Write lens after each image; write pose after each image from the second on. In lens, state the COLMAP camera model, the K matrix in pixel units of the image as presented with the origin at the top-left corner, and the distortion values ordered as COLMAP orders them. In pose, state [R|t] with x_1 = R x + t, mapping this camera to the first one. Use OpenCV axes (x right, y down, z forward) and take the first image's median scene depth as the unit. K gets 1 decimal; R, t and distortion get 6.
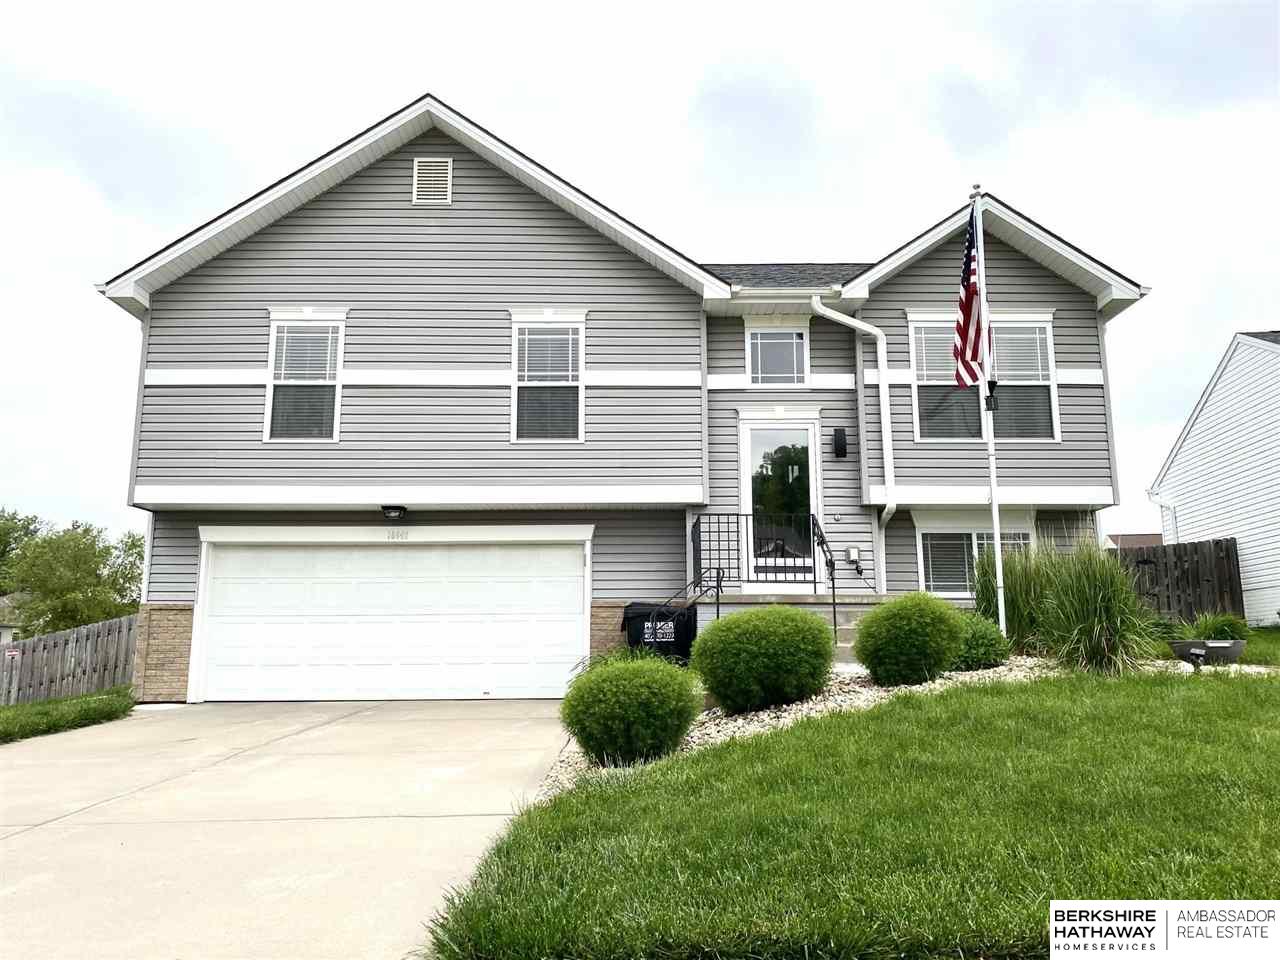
lens RADIAL K [[970.4, 0, 636.9], [0, 970.4, 480.6], [0, 0, 1]] dist [0.009784, -0.003813]
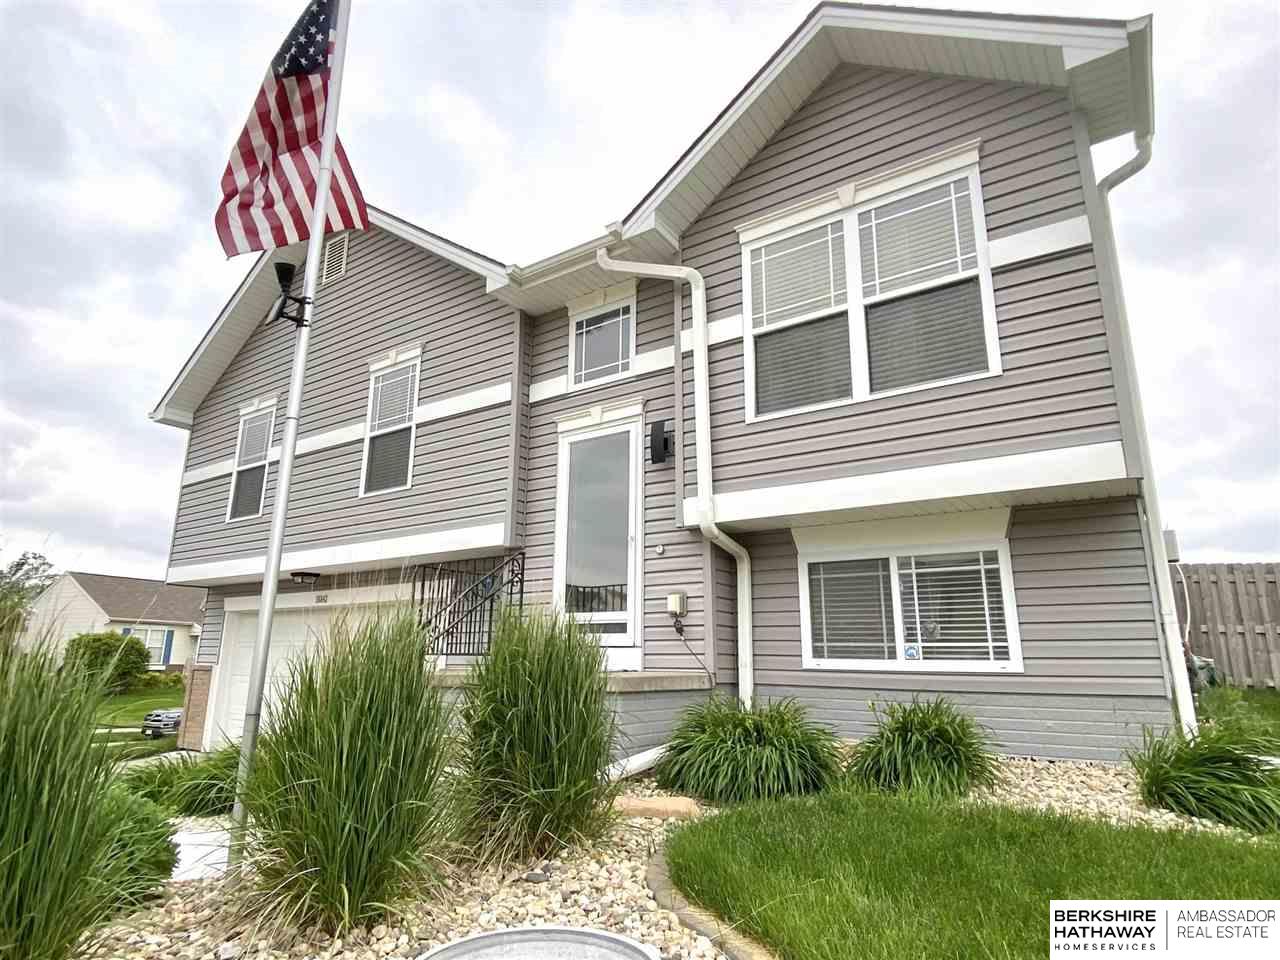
lens RADIAL K [[727.1, 0, 638.7], [0, 727.1, 481.0], [0, 0, 1]] dist [0.039284, -0.001381]
pose [[0.819801, -0.130146, -0.557664, 0.483086], [0.095614, 0.991270, -0.090782, 0.034505], [0.564610, 0.021103, 0.825088, 0.556583]]
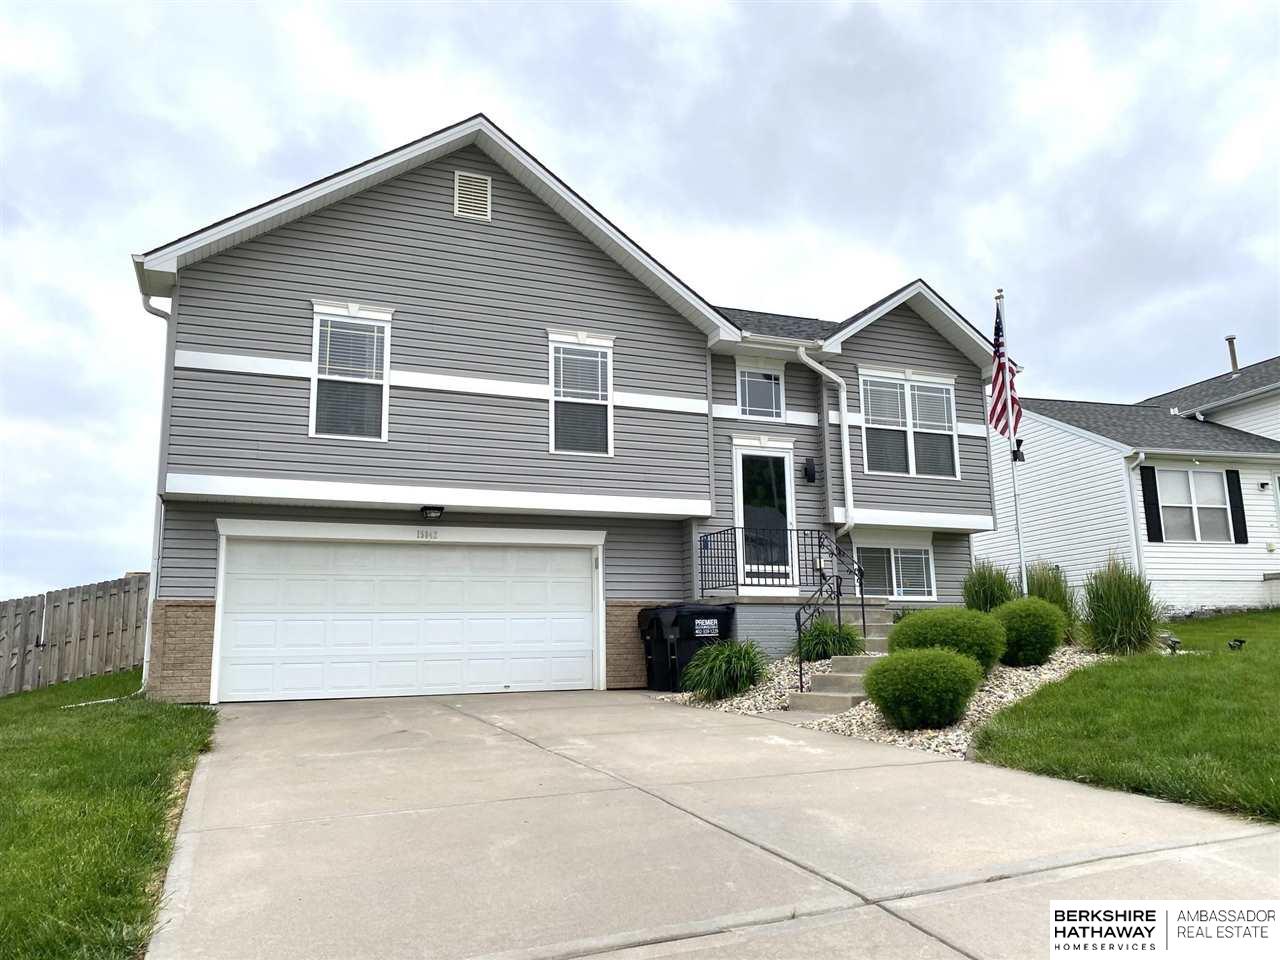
lens RADIAL K [[970.4, 0, 637.0], [0, 970.4, 479.3], [0, 0, 1]] dist [0.009784, -0.003813]
pose [[0.928359, 0.053995, 0.367742, -0.427274], [-0.054039, 0.998487, -0.010186, -0.004158], [-0.367735, -0.010416, 0.929872, -0.037455]]
